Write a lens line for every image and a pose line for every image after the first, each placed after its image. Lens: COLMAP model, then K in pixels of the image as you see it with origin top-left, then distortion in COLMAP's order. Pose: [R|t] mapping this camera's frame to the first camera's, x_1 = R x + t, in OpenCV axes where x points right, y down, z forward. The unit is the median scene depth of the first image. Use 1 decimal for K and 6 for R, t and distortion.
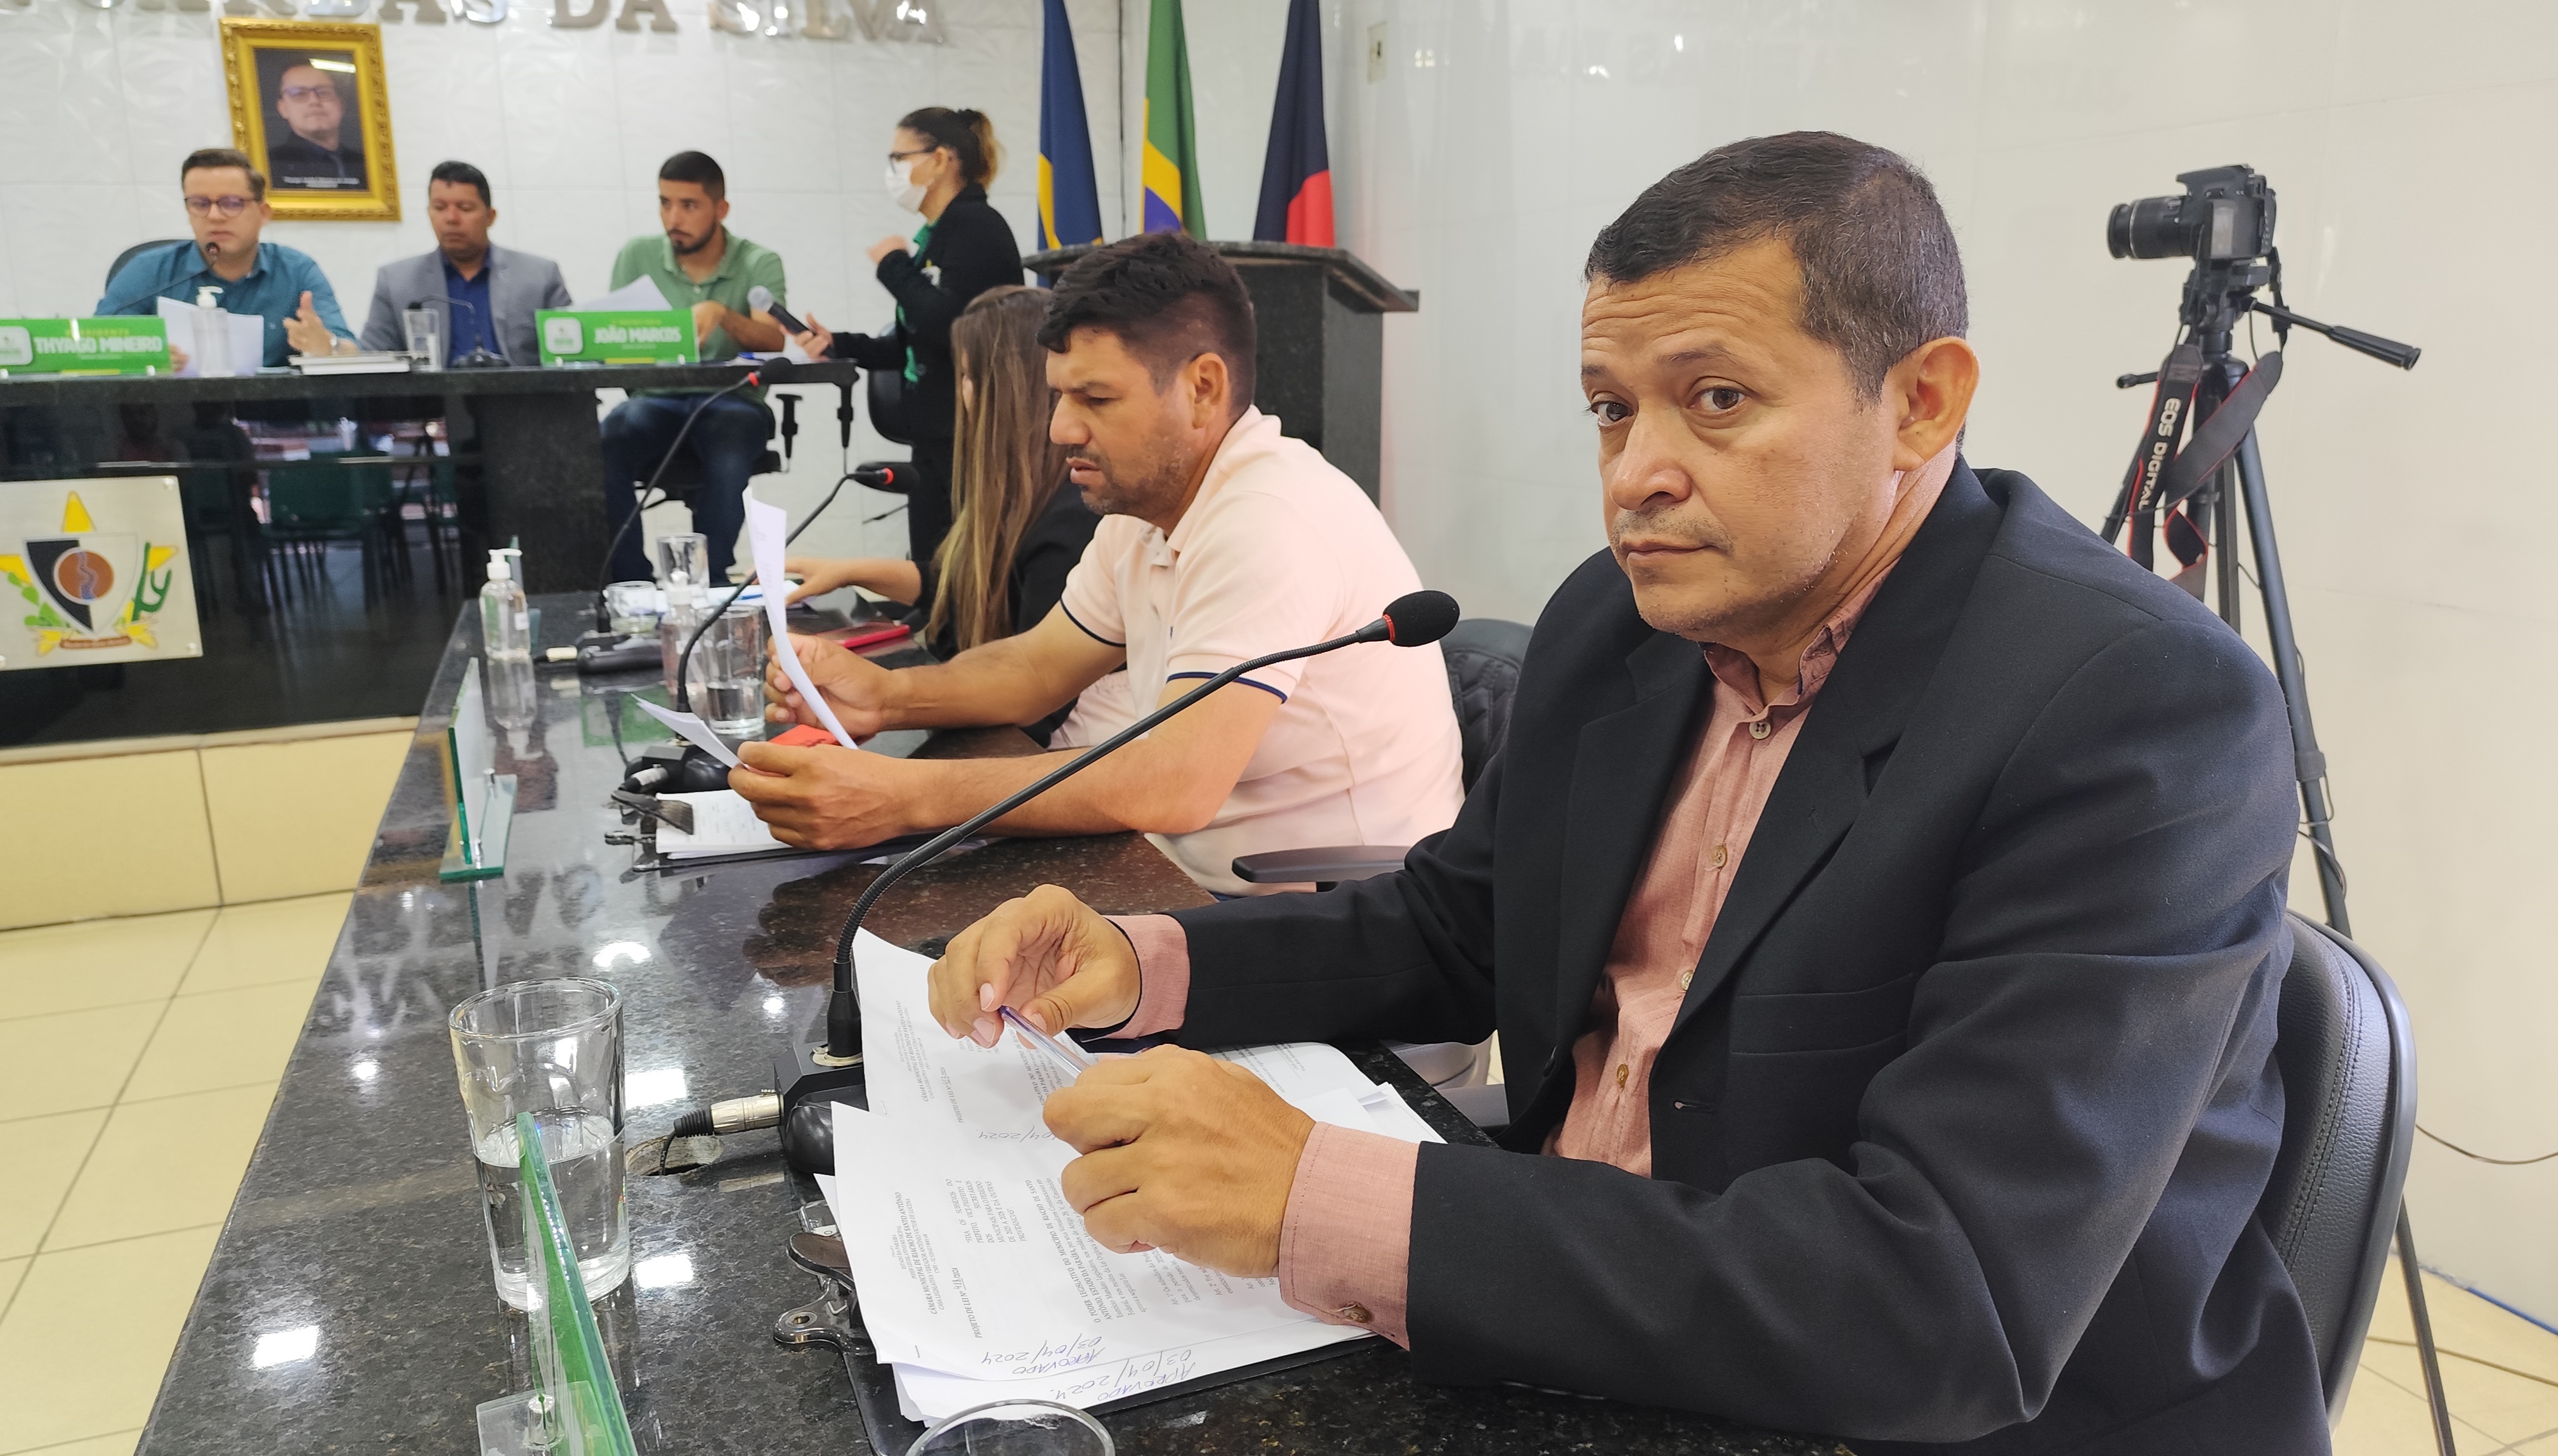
lens RADIAL K [[1835.2, 0, 1279.0], [0, 1835.2, 728.0], [0, 0, 1]] dist [-0.005808, -0.004354]
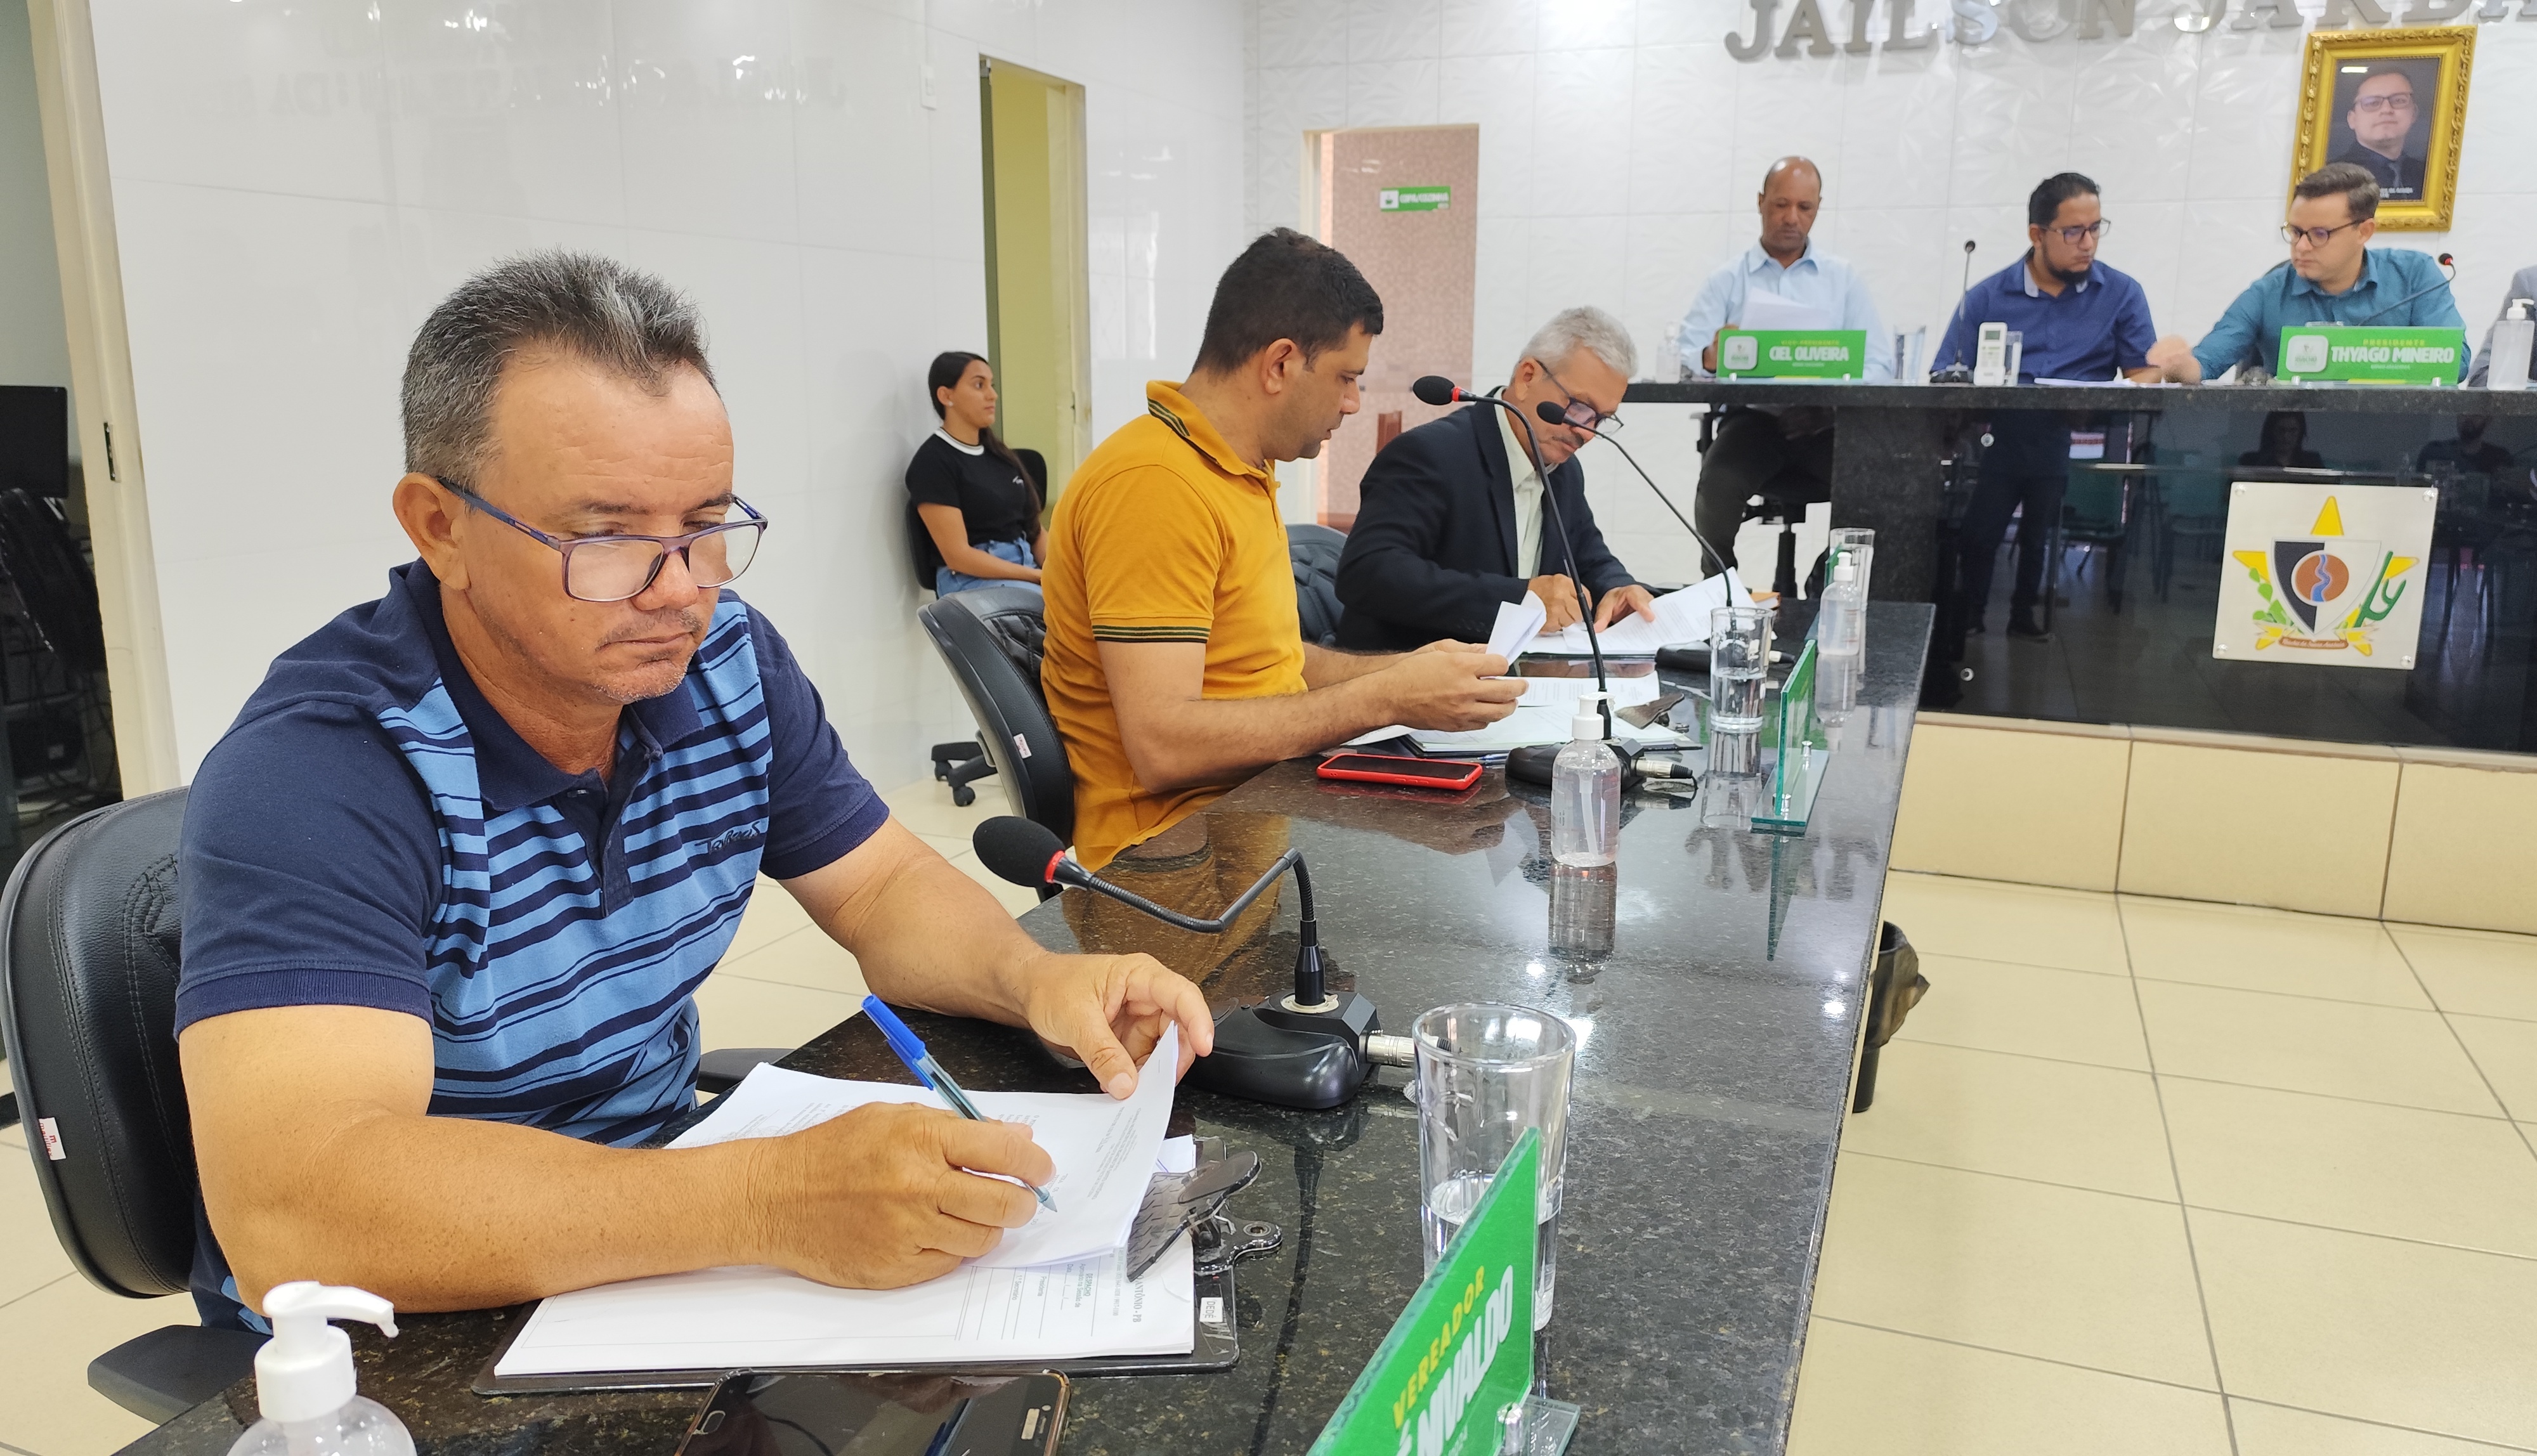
lens RADIAL K [[1785.6, 0, 1294.9], [0, 1785.6, 734.5], [0, 0, 1]] dist [0.006603, -0.006067]
pose [[0.726249, 0.160991, -0.668314, -0.261742], [-0.161318, 0.984955, 0.061965, 0.023028], [0.668236, 0.062809, 0.741294, -0.083654]]
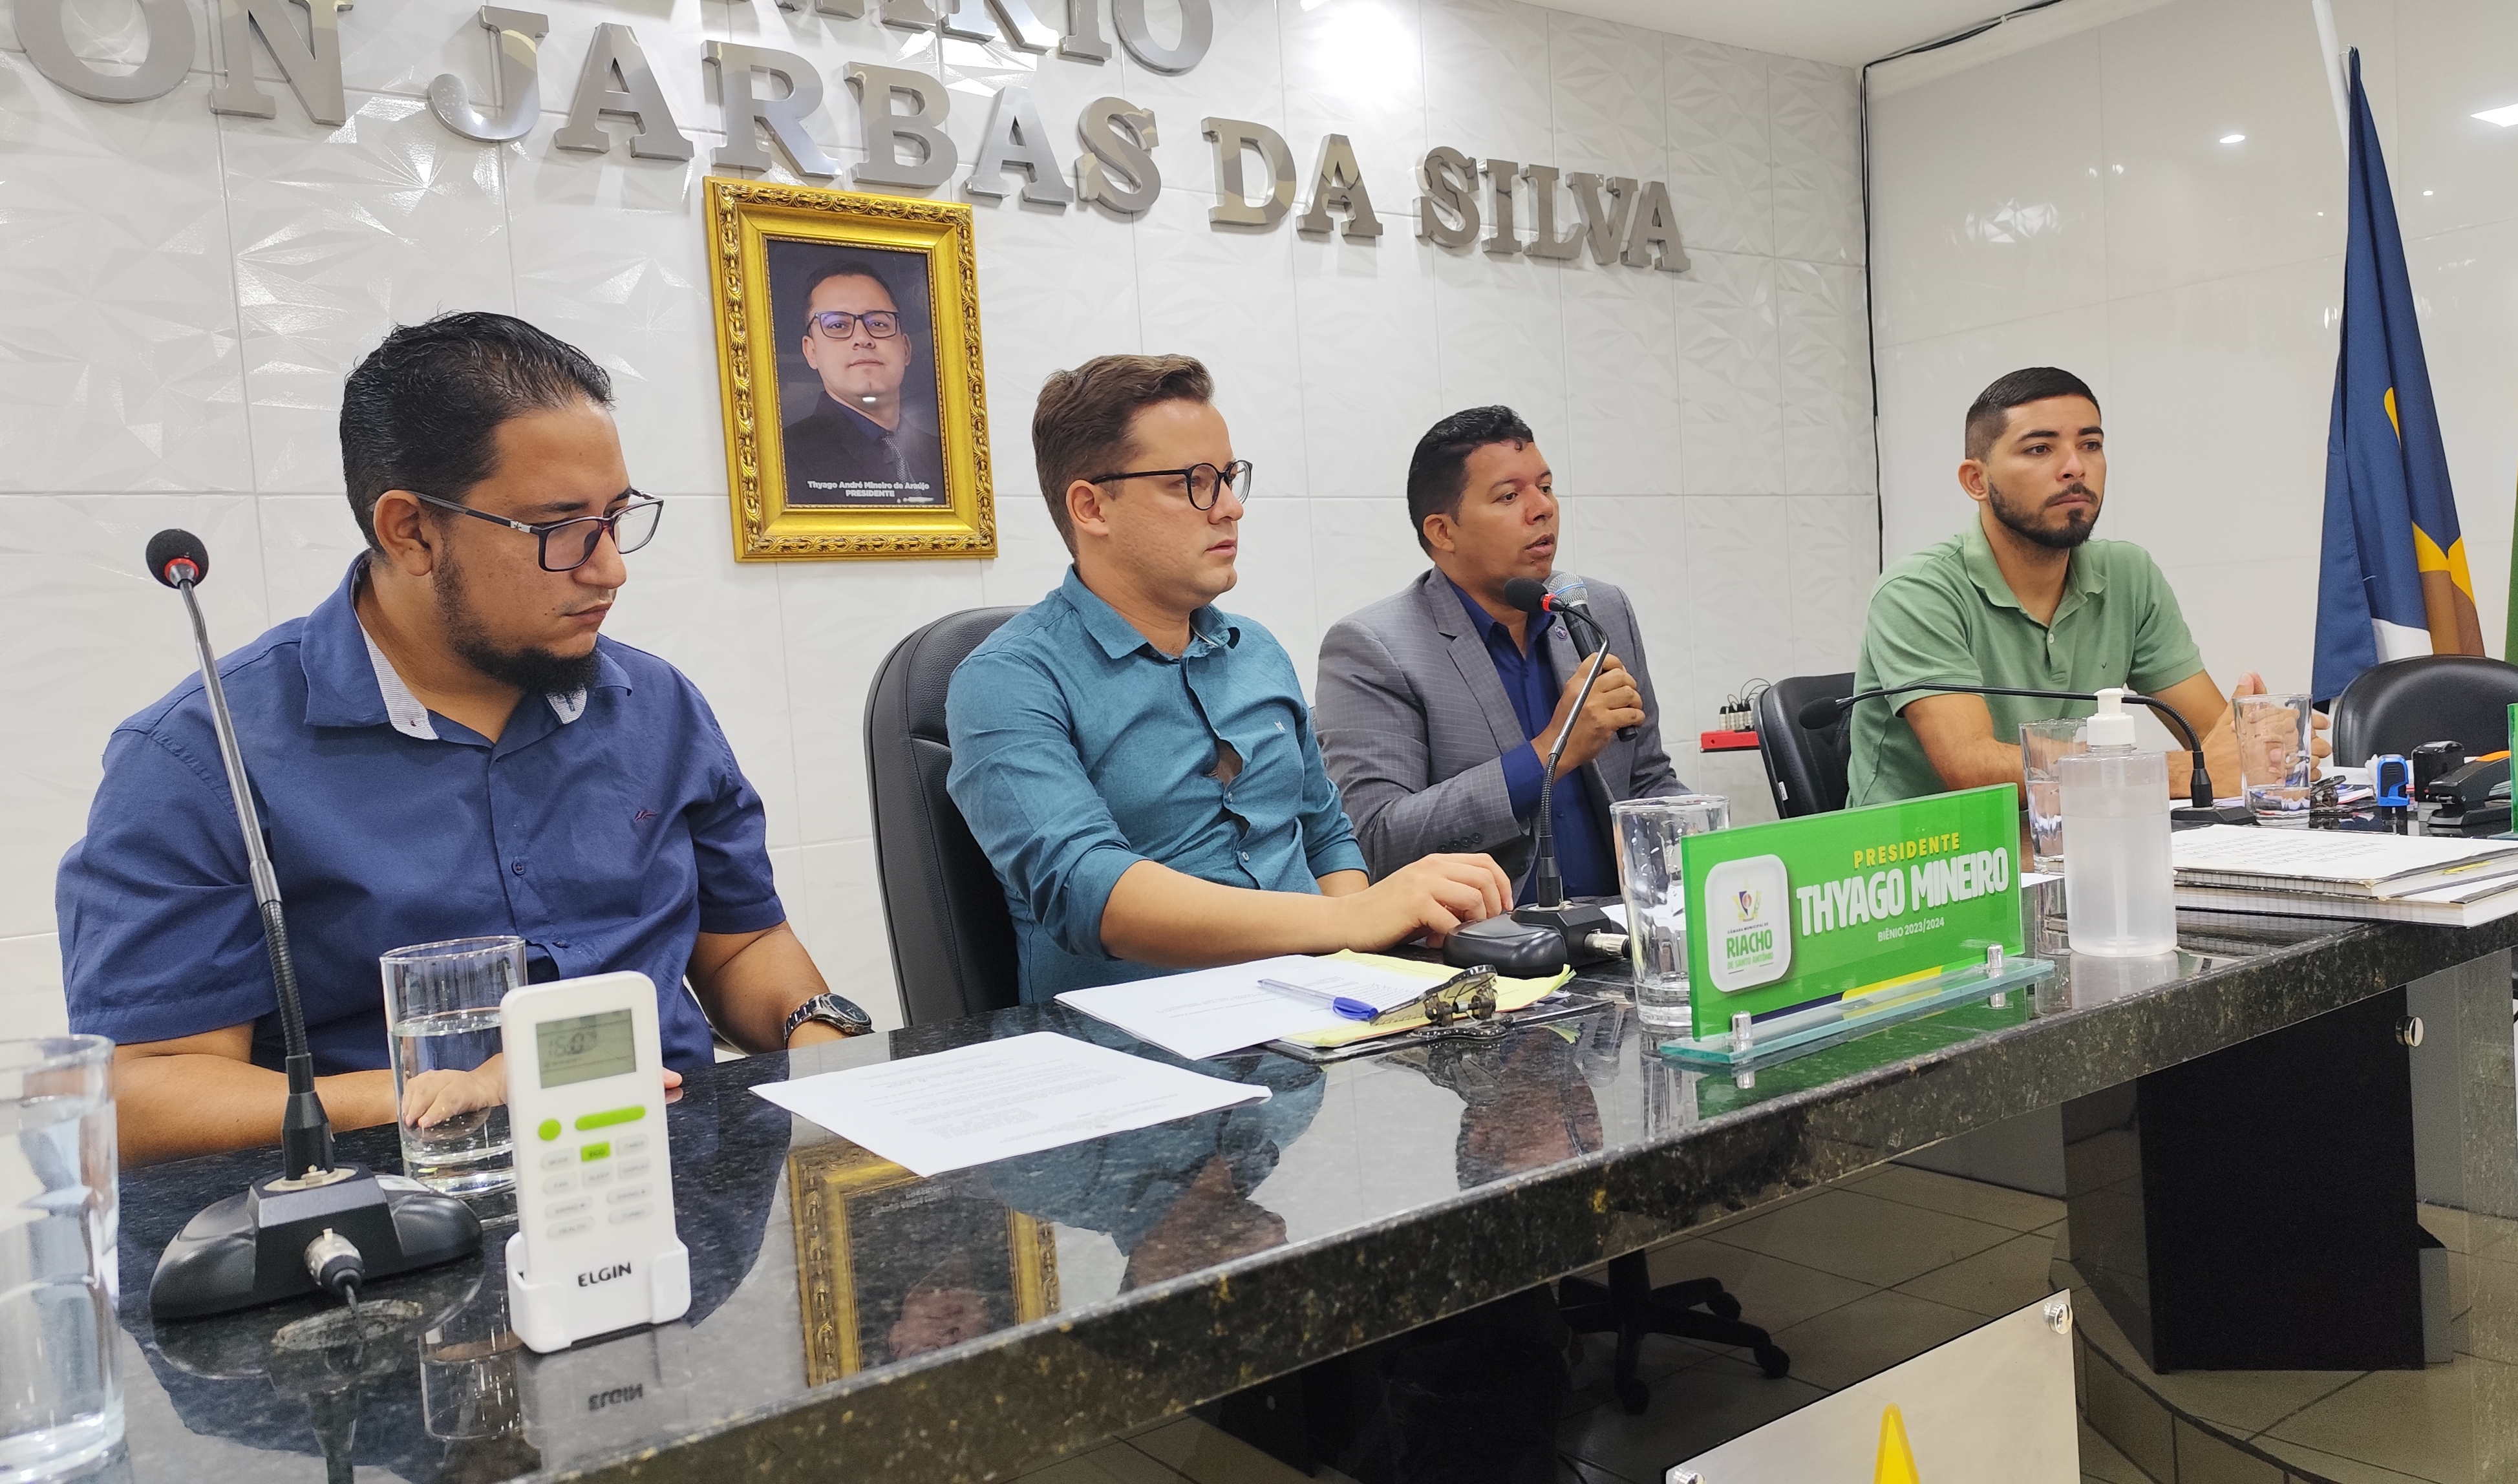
lens RADIAL K [[1819.3, 0, 1311.8], [0, 1819.3, 740.2], [0, 0, 1]] dist [0.058109, -0.063561]
pose [[0.964614, -0.061310, 0.256439, -0.554430], [0.105801, 0.980858, -0.163474, -0.132802], [-0.241508, 0.184821, 0.952636, 0.499092]]
